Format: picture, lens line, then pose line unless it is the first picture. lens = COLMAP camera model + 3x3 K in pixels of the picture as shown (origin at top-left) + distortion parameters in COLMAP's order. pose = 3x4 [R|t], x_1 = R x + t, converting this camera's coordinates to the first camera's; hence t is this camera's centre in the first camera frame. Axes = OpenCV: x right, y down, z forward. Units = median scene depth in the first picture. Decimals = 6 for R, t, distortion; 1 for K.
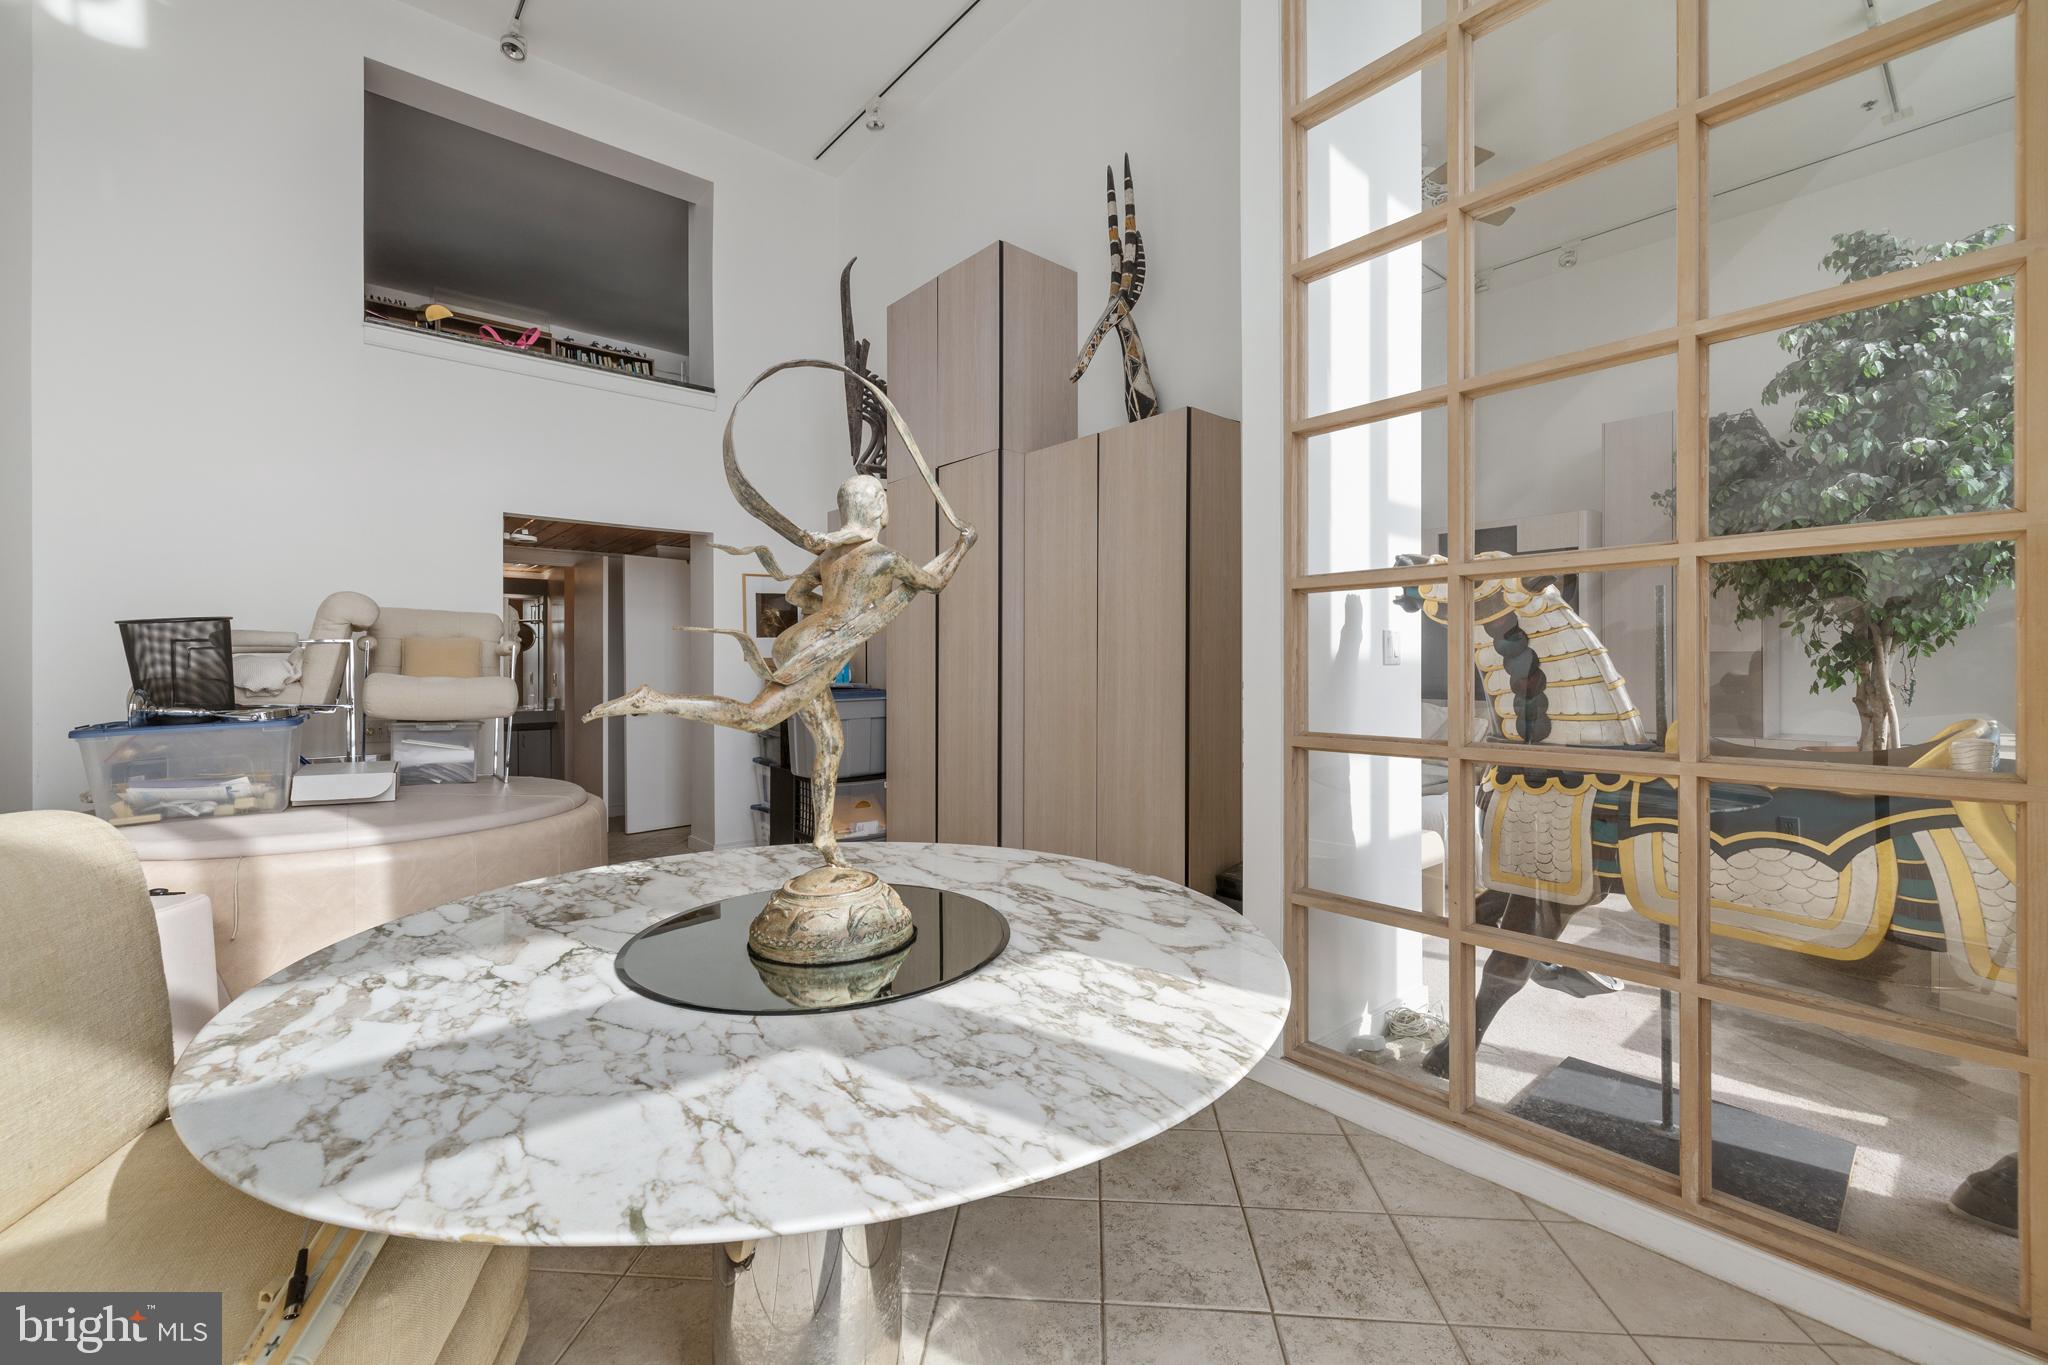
lens RADIAL K [[861.5, 0, 1015.4], [0, 861.5, 670.5], [0, 0, 1]] dist [0.003875, 0.000156]
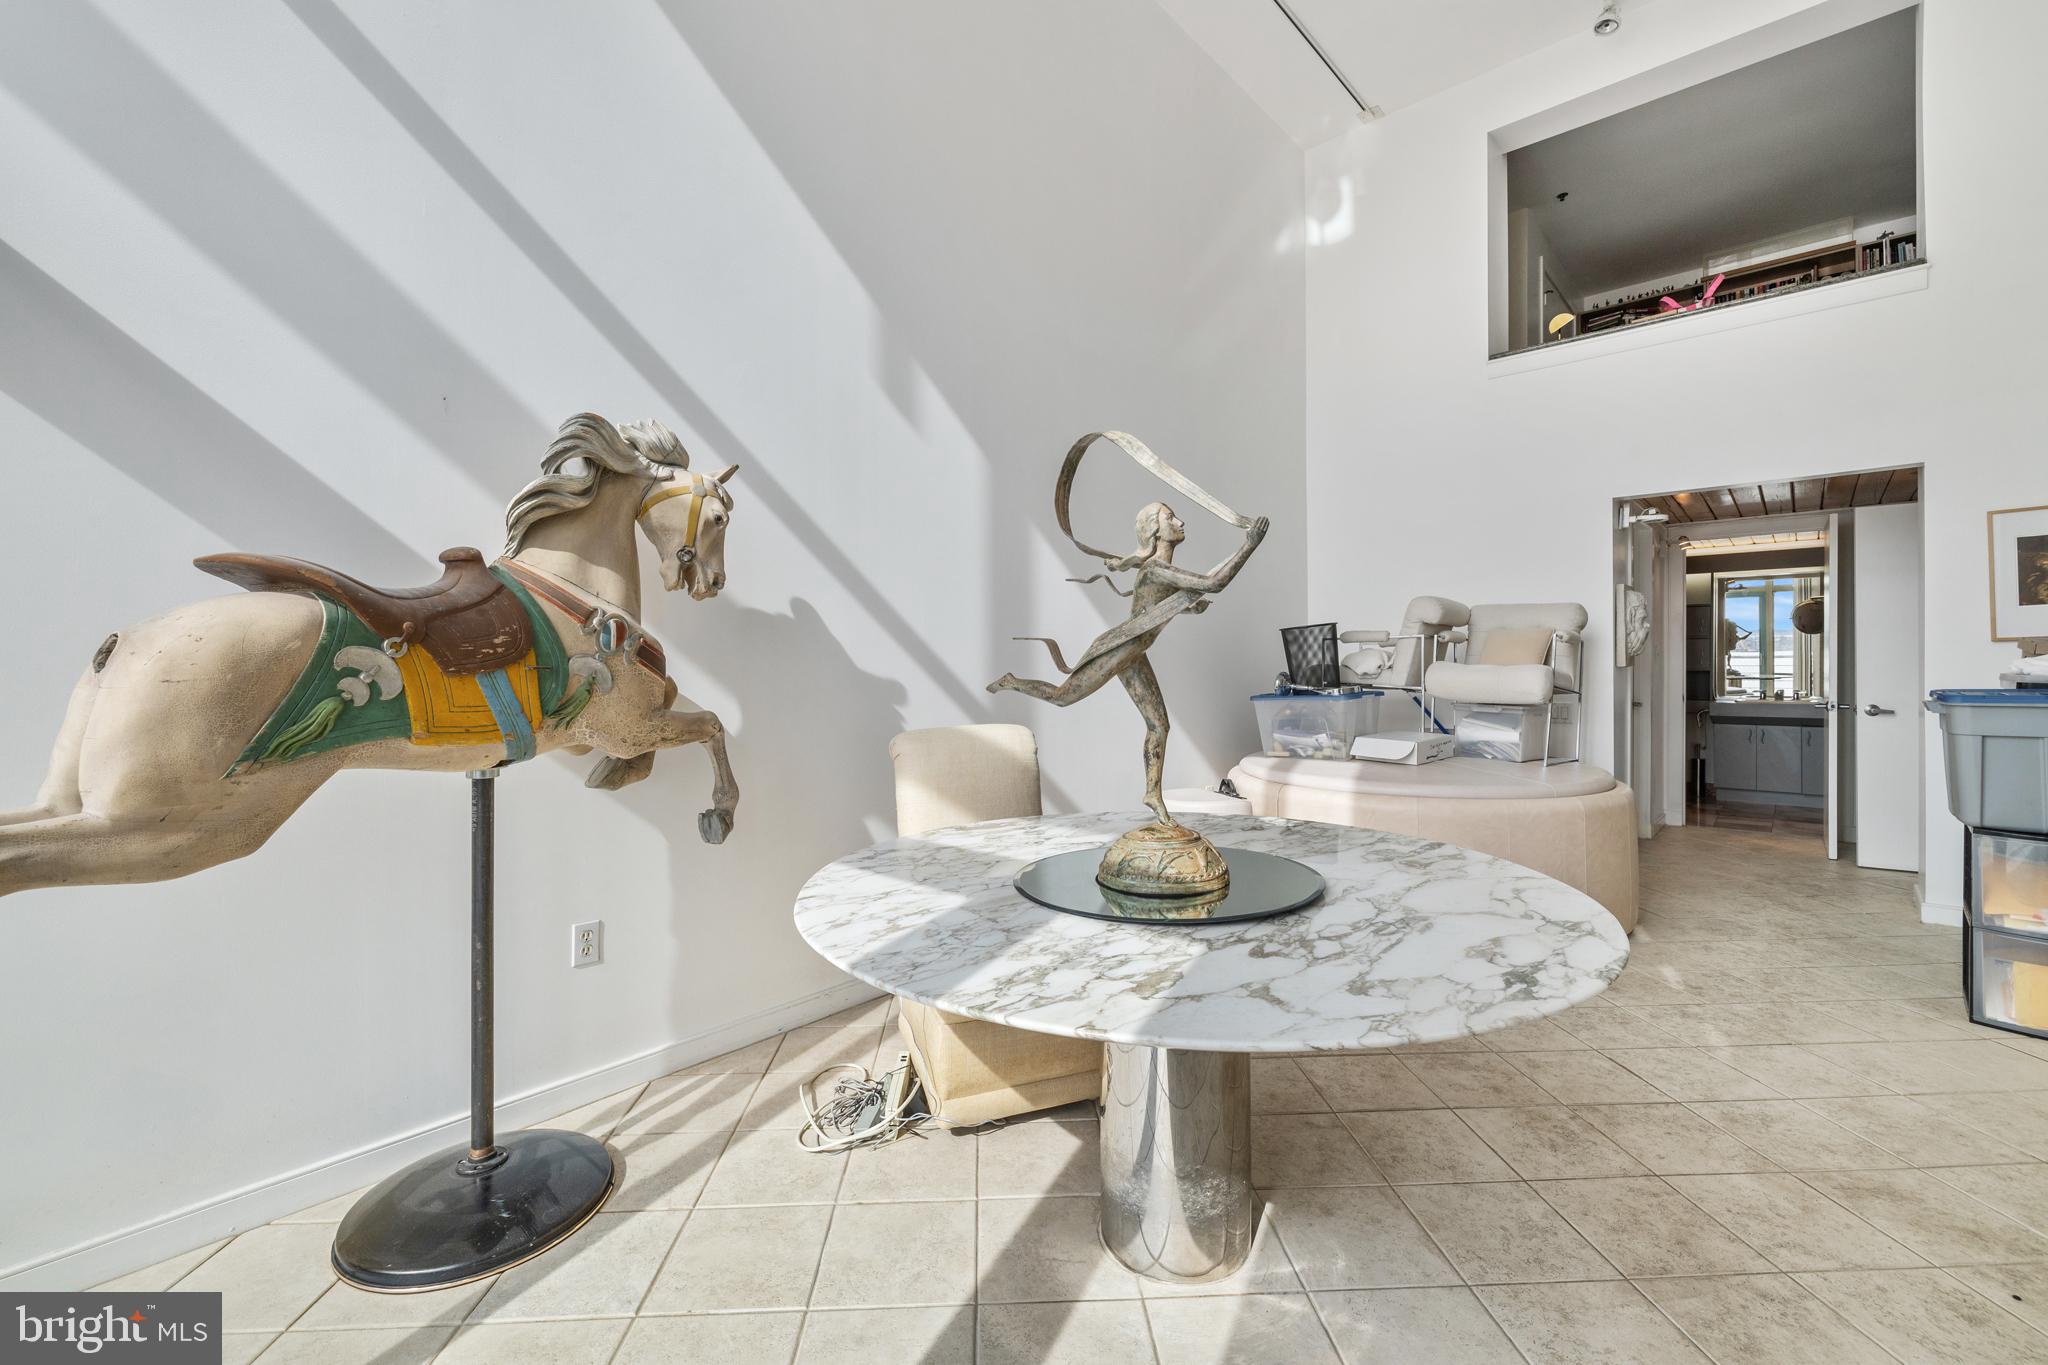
lens RADIAL K [[861.5, 0, 1015.4], [0, 861.5, 670.5], [0, 0, 1]] dist [0.003875, 0.000156]
pose [[0.116023, 0.009857, -0.993198, 0.968803], [0.007814, 0.999911, 0.010837, -0.005314], [0.993216, -0.009018, 0.115935, 0.636906]]
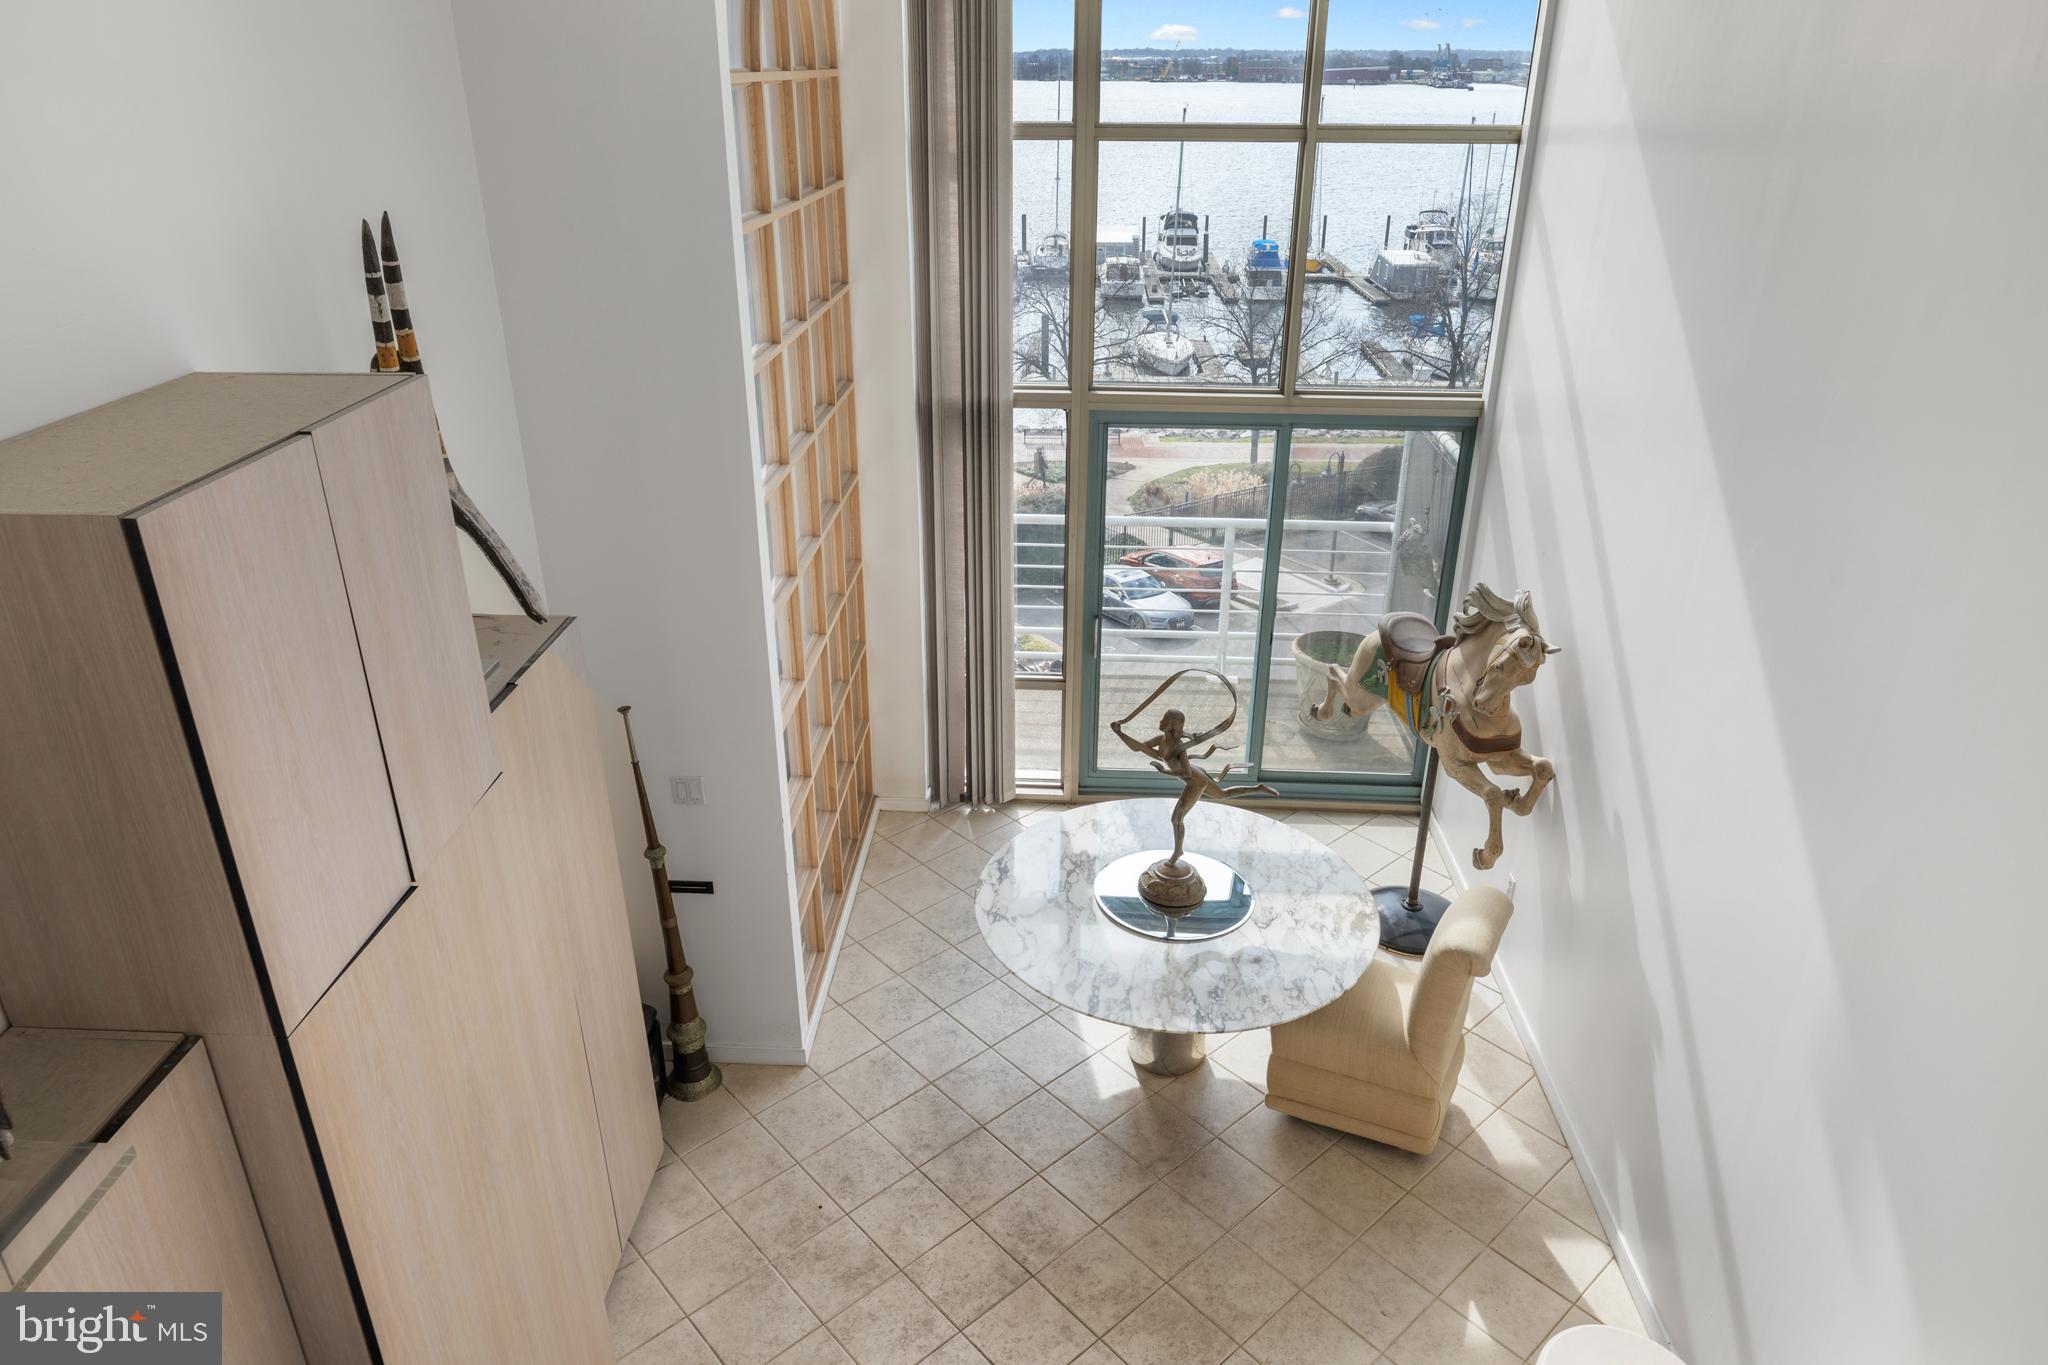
lens RADIAL K [[1313.9, 0, 1024.0], [0, 1313.9, 682.5], [0, 0, 1]] dist [0.017231, -0.000103]
pose [[-0.720626, -0.297909, 0.626058, -1.971925], [0.000006, 0.902977, 0.429688, -1.719207], [-0.693324, 0.309648, -0.650707, 3.389298]]
